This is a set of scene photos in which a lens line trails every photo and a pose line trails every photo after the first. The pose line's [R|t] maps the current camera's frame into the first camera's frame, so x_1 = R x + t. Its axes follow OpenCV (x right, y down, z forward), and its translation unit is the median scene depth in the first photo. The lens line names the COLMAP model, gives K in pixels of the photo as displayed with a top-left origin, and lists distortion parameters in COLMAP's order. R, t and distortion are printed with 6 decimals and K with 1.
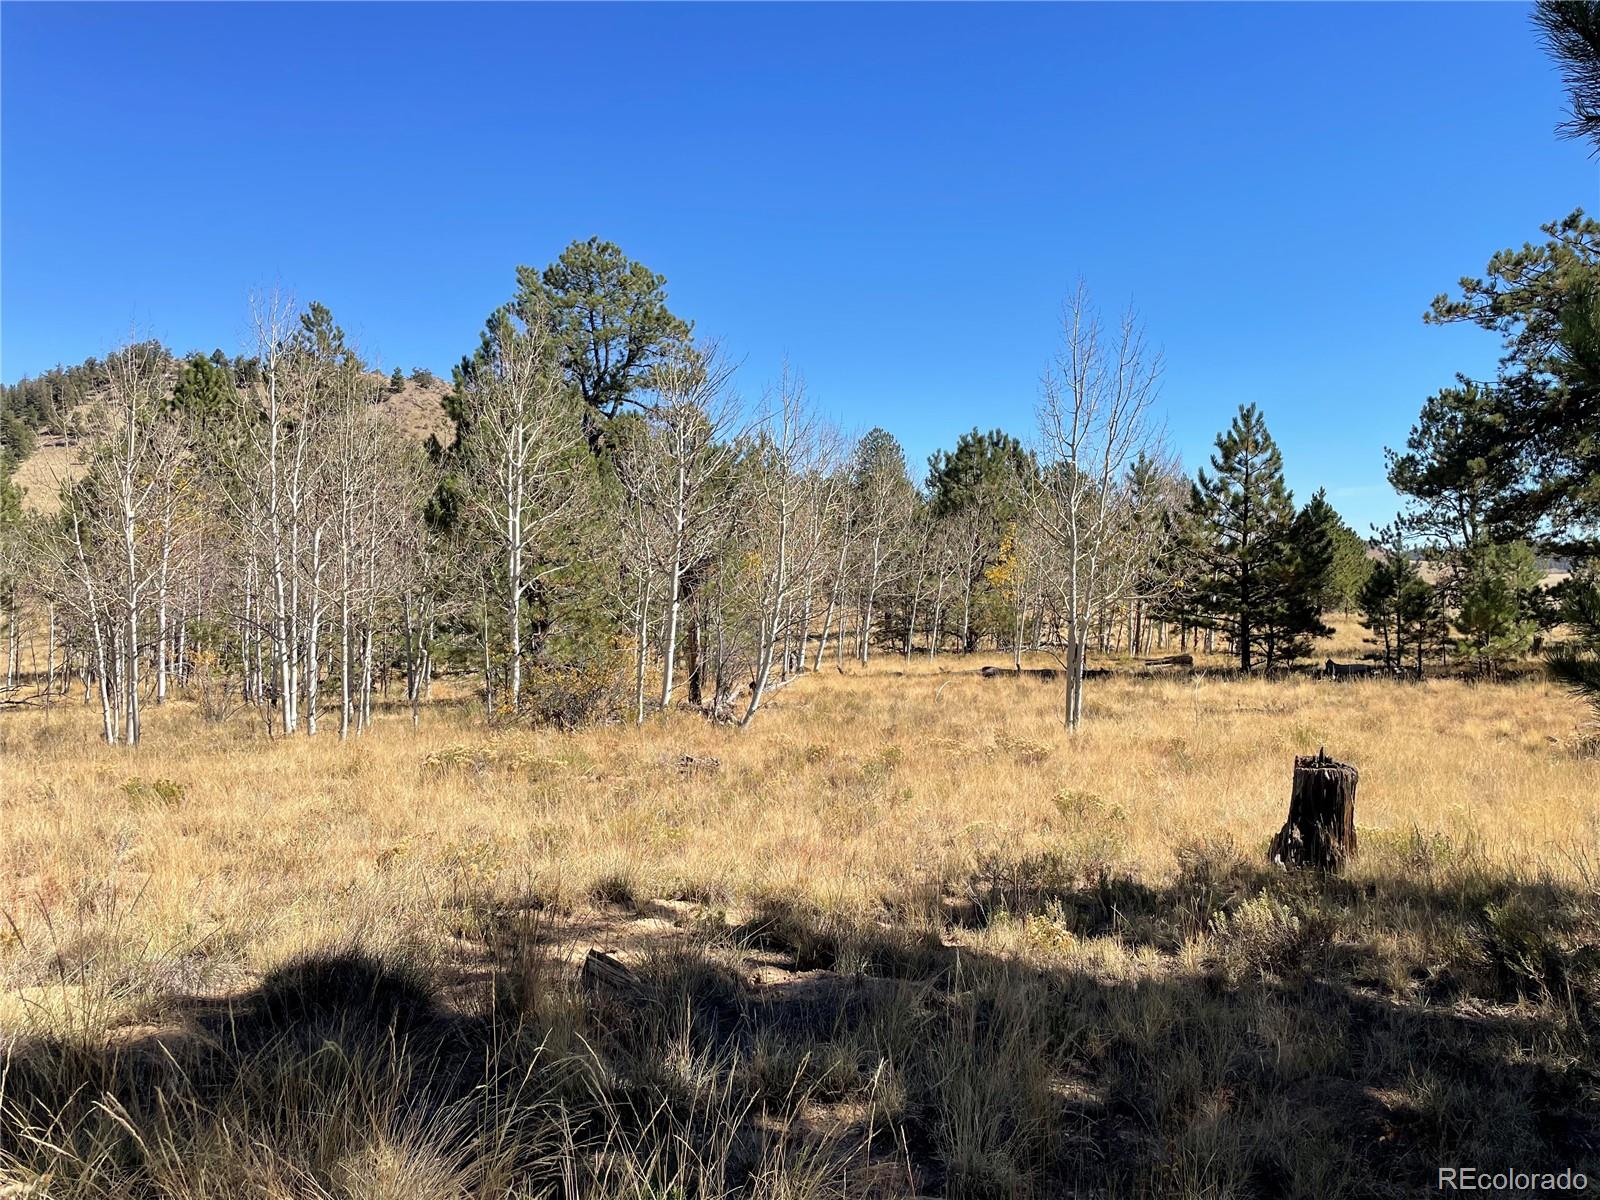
lens RADIAL K [[1233.2, 0, 800.0], [0, 1233.2, 600.0], [0, 0, 1]] dist [0.099558, -0.146876]
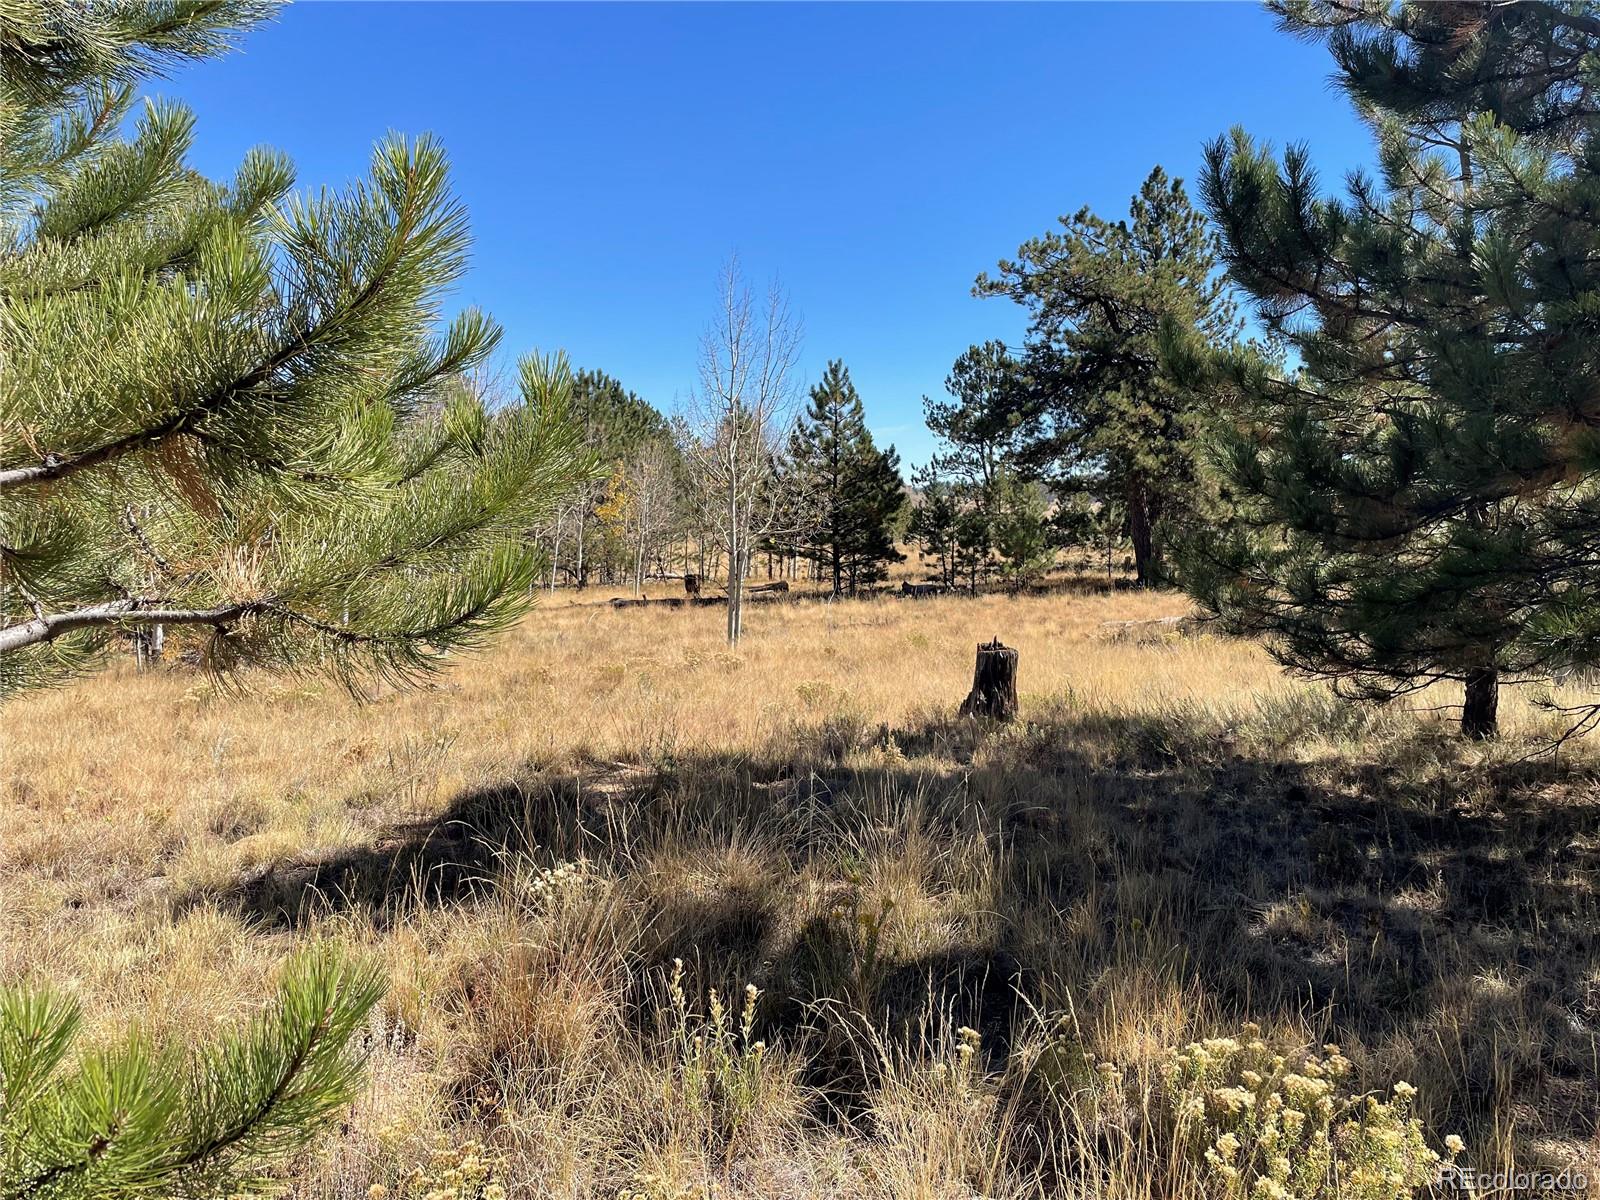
lens RADIAL K [[1233.2, 0, 800.0], [0, 1233.2, 600.0], [0, 0, 1]] dist [0.099558, -0.146876]
pose [[0.938233, -0.033725, 0.344357, -0.068509], [0.015676, 0.998360, 0.055066, -0.000796], [-0.345649, -0.046267, 0.937223, -0.058683]]
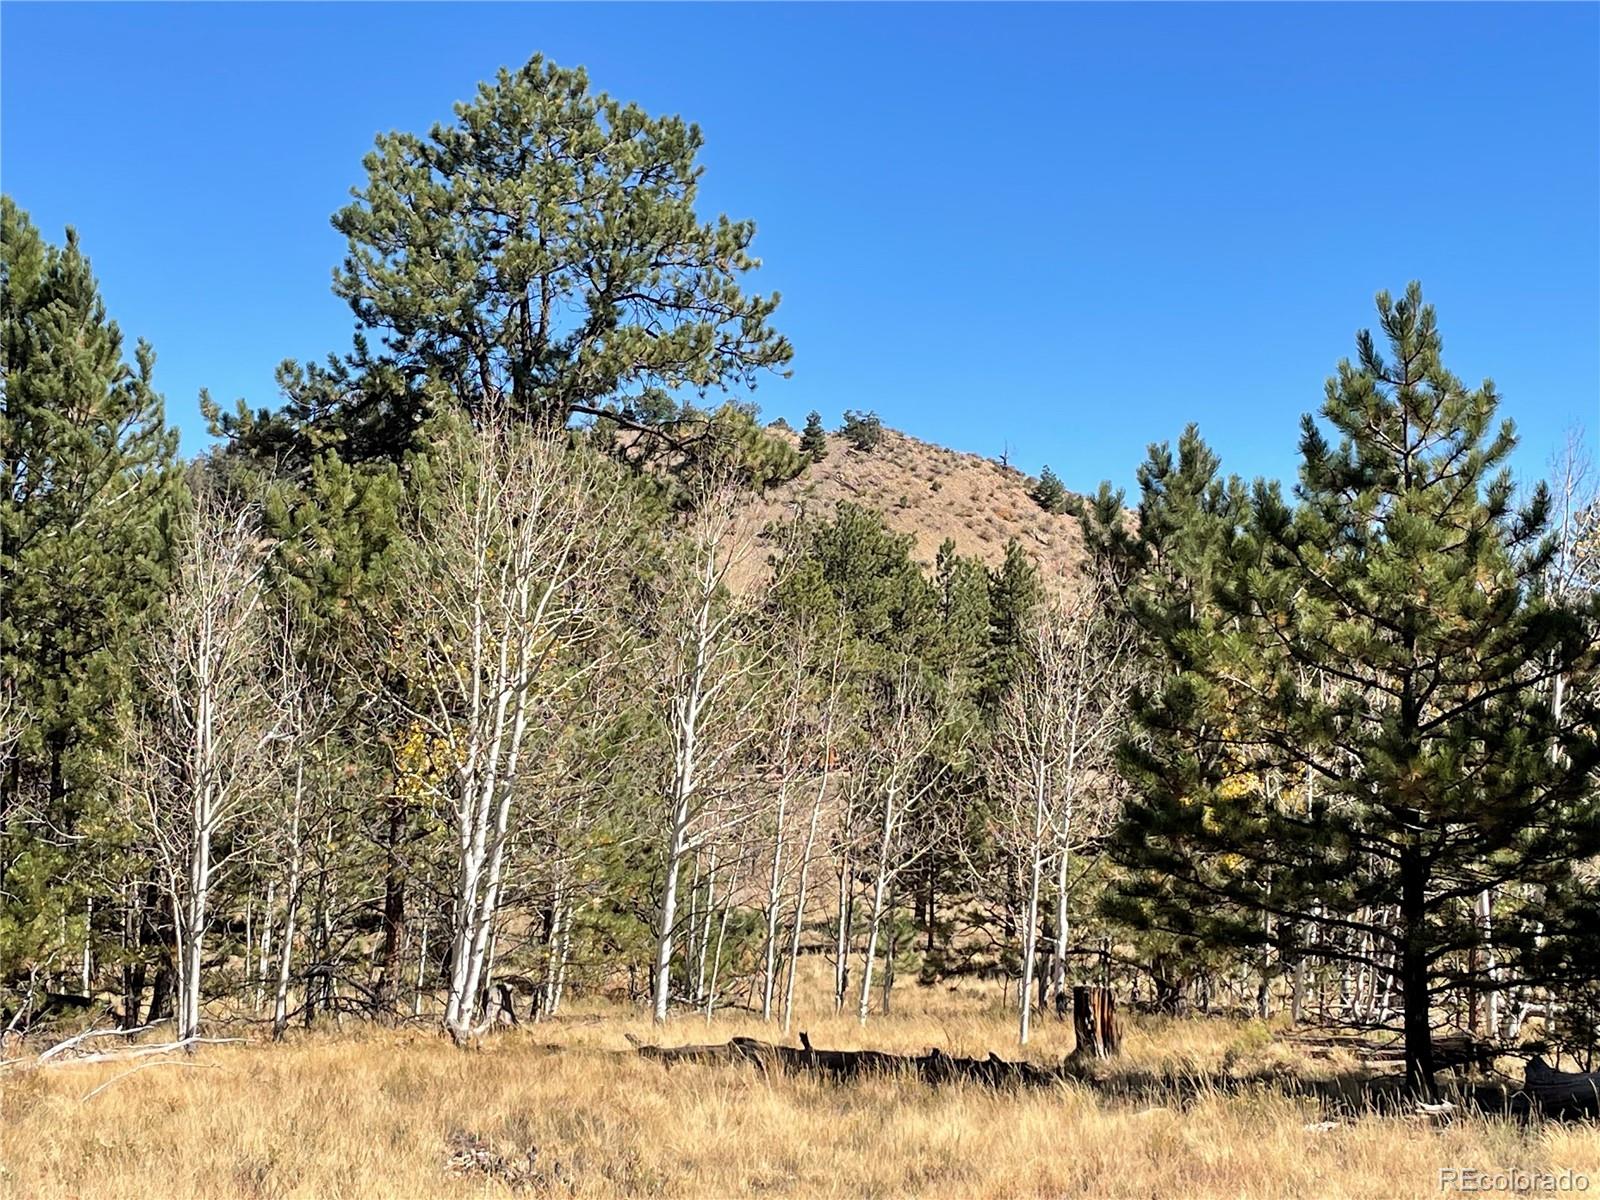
lens RADIAL K [[2658.7, 0, 802.5], [0, 2658.7, 542.8], [0, 0, 1]] dist [0.249449, -0.003820]
pose [[0.938014, -0.023795, -0.345780, 0.458893], [-0.022236, 0.991454, -0.128548, 0.010599], [0.345884, 0.128269, 0.929468, 0.263587]]
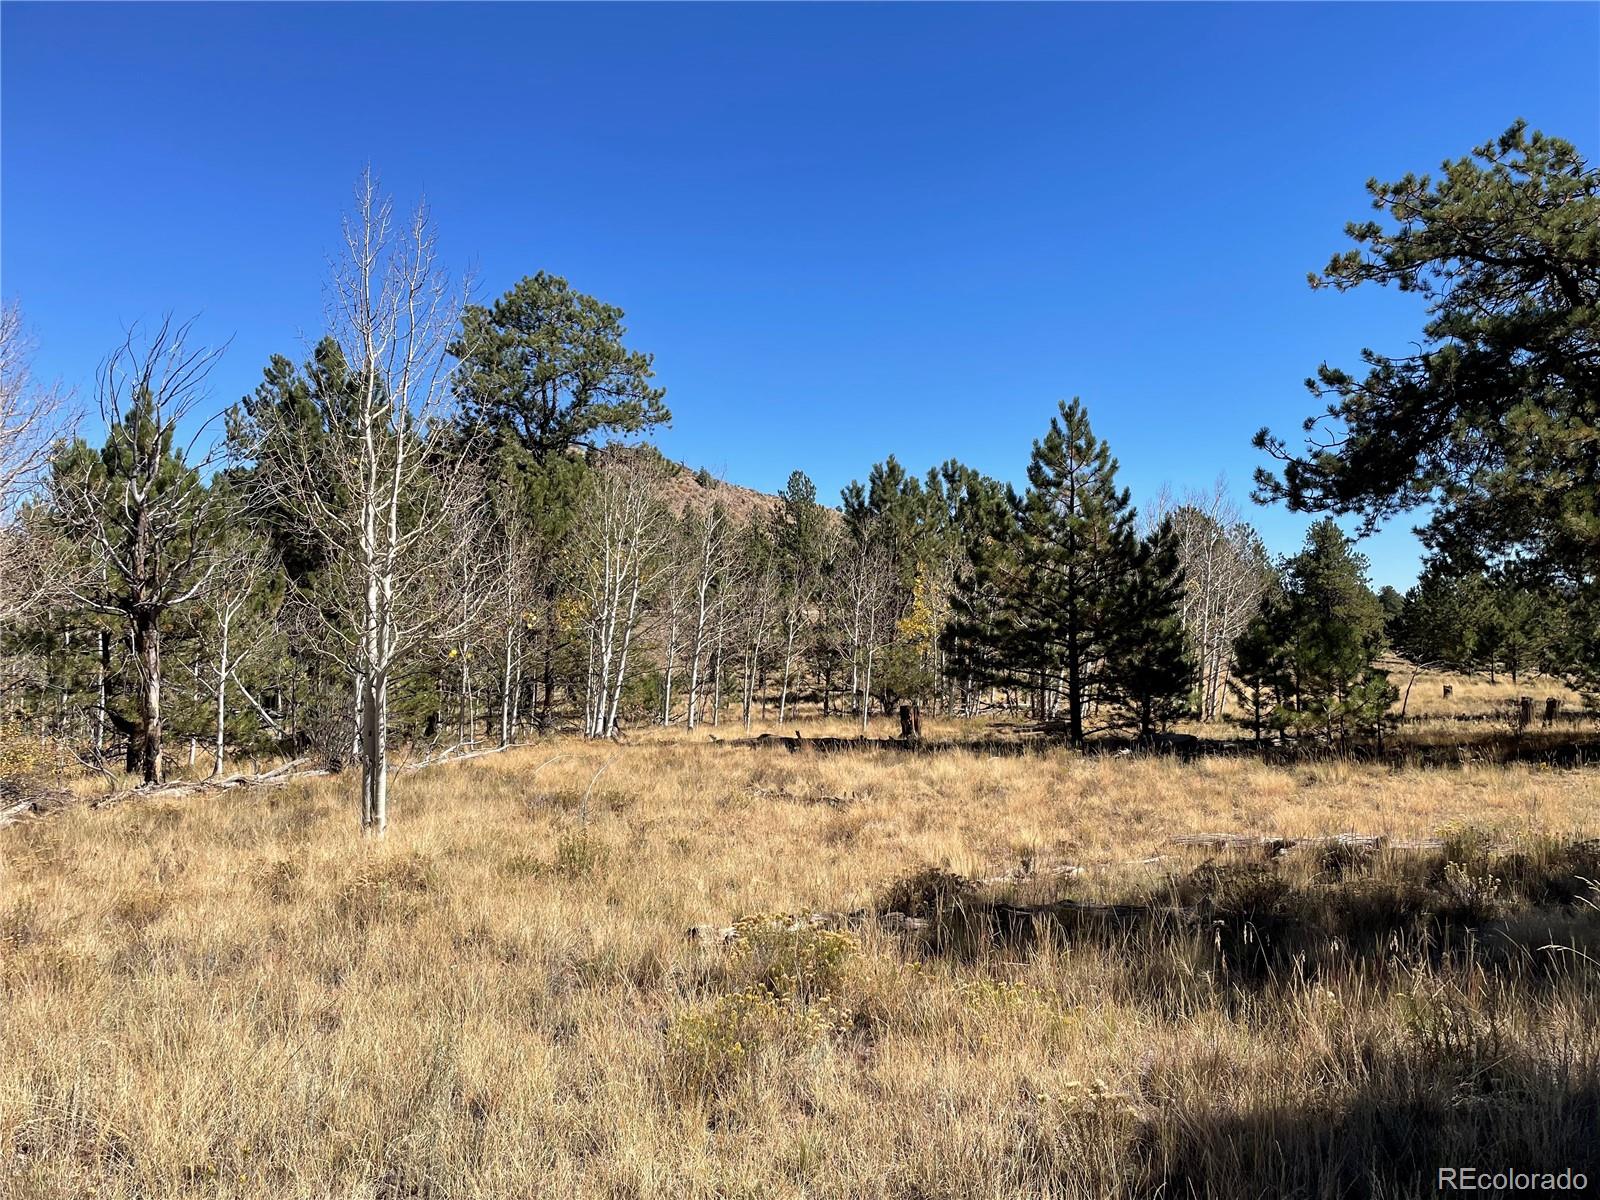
lens RADIAL K [[1233.2, 0, 800.0], [0, 1233.2, 600.0], [0, 0, 1]] dist [0.099558, -0.146876]
pose [[0.985616, -0.011285, -0.168621, 0.321633], [0.002747, 0.998706, -0.050783, 0.007362], [0.168976, 0.049589, 0.984372, 0.210843]]
